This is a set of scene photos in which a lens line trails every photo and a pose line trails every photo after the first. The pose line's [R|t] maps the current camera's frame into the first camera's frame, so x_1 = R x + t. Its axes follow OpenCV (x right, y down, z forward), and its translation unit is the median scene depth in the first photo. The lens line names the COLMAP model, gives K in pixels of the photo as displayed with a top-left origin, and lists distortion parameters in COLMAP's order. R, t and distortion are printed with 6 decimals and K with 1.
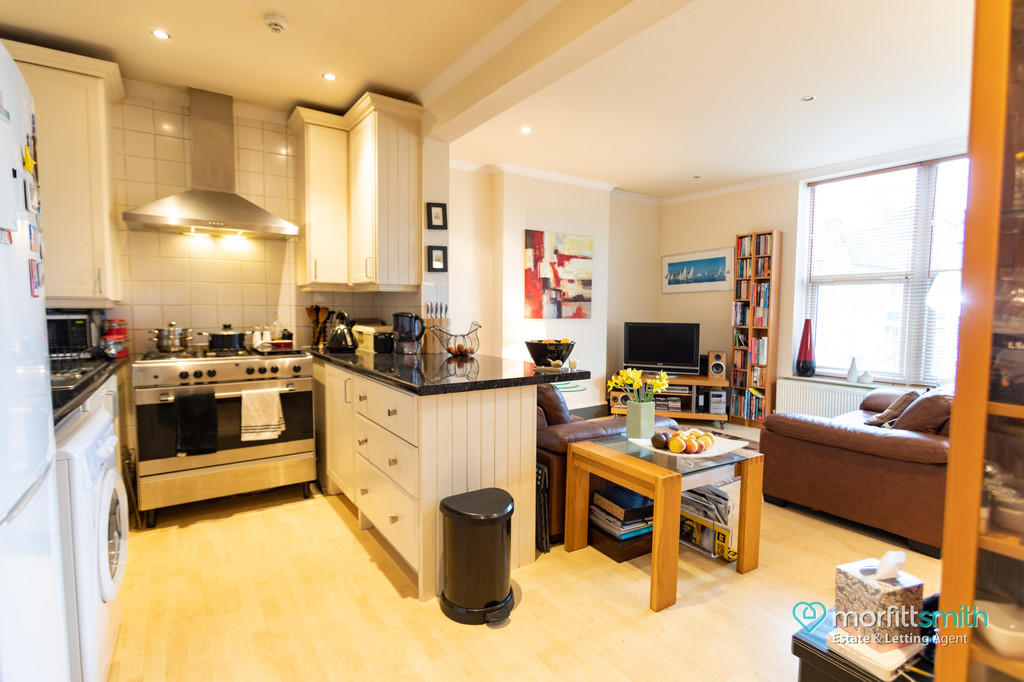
lens RADIAL K [[490.1, 0, 512.0], [0, 490.1, 341.0], [0, 0, 1]] dist [-0.021198, 0.014830]
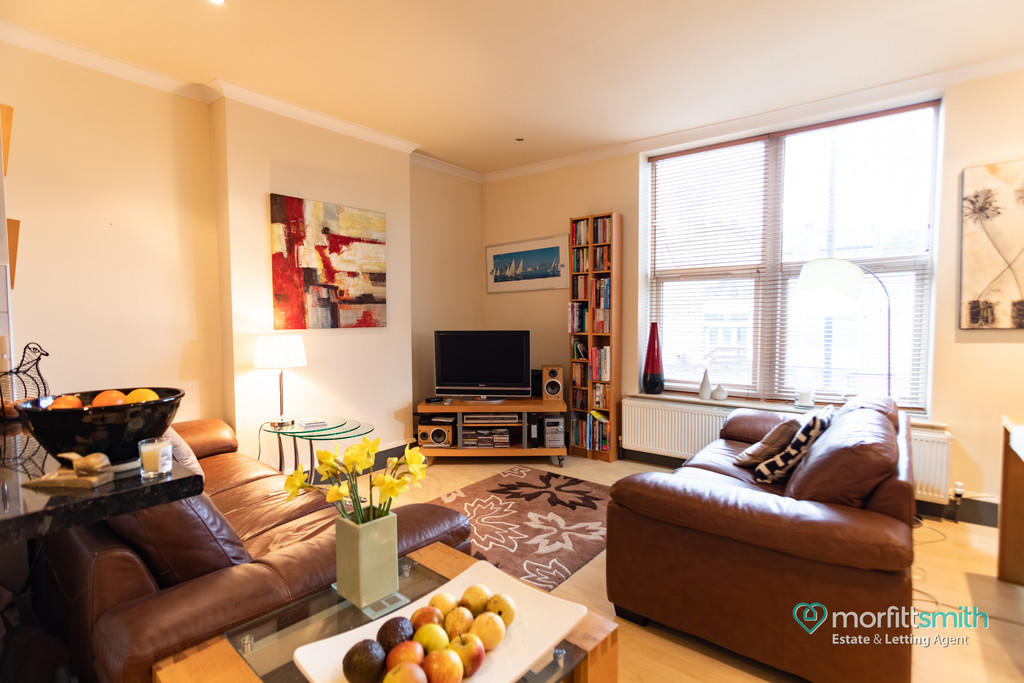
lens RADIAL K [[490.1, 0, 512.0], [0, 490.1, 341.5], [0, 0, 1]] dist [-0.021198, 0.014830]
pose [[0.957696, -0.027885, 0.286429, 0.138485], [0.030851, 0.999507, -0.005846, -0.015436], [-0.286125, 0.014435, 0.958084, 0.273210]]
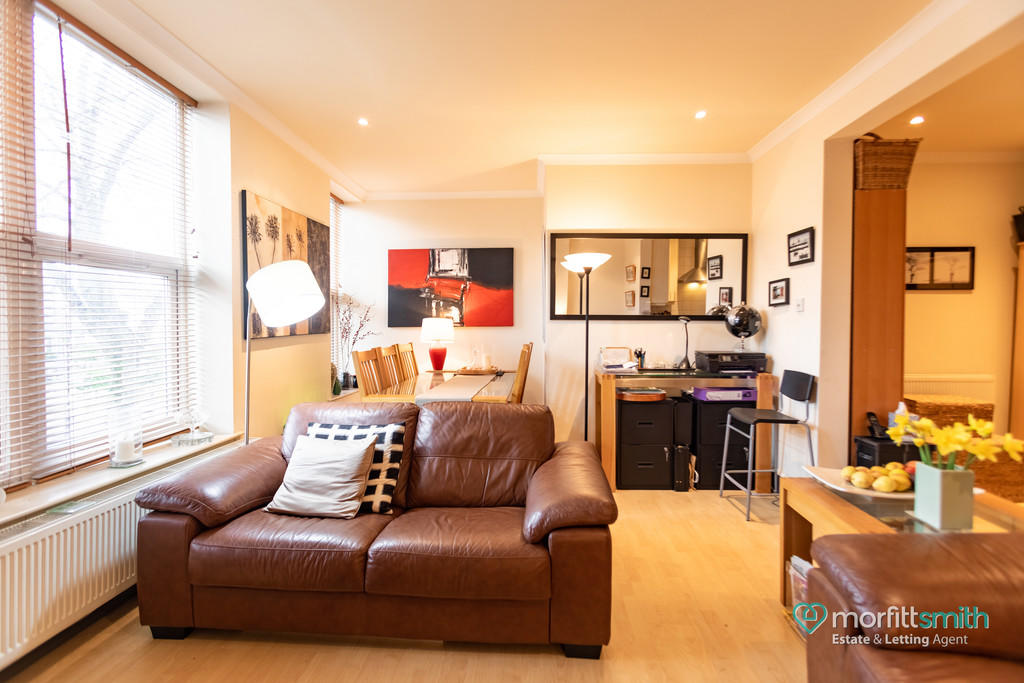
lens RADIAL K [[490.1, 0, 512.0], [0, 490.1, 341.5], [0, 0, 1]] dist [-0.021198, 0.014830]
pose [[-0.780736, -0.016687, 0.624638, 0.167981], [0.030822, 0.997398, 0.065171, -0.045377], [-0.624100, 0.070134, -0.778191, 0.977534]]
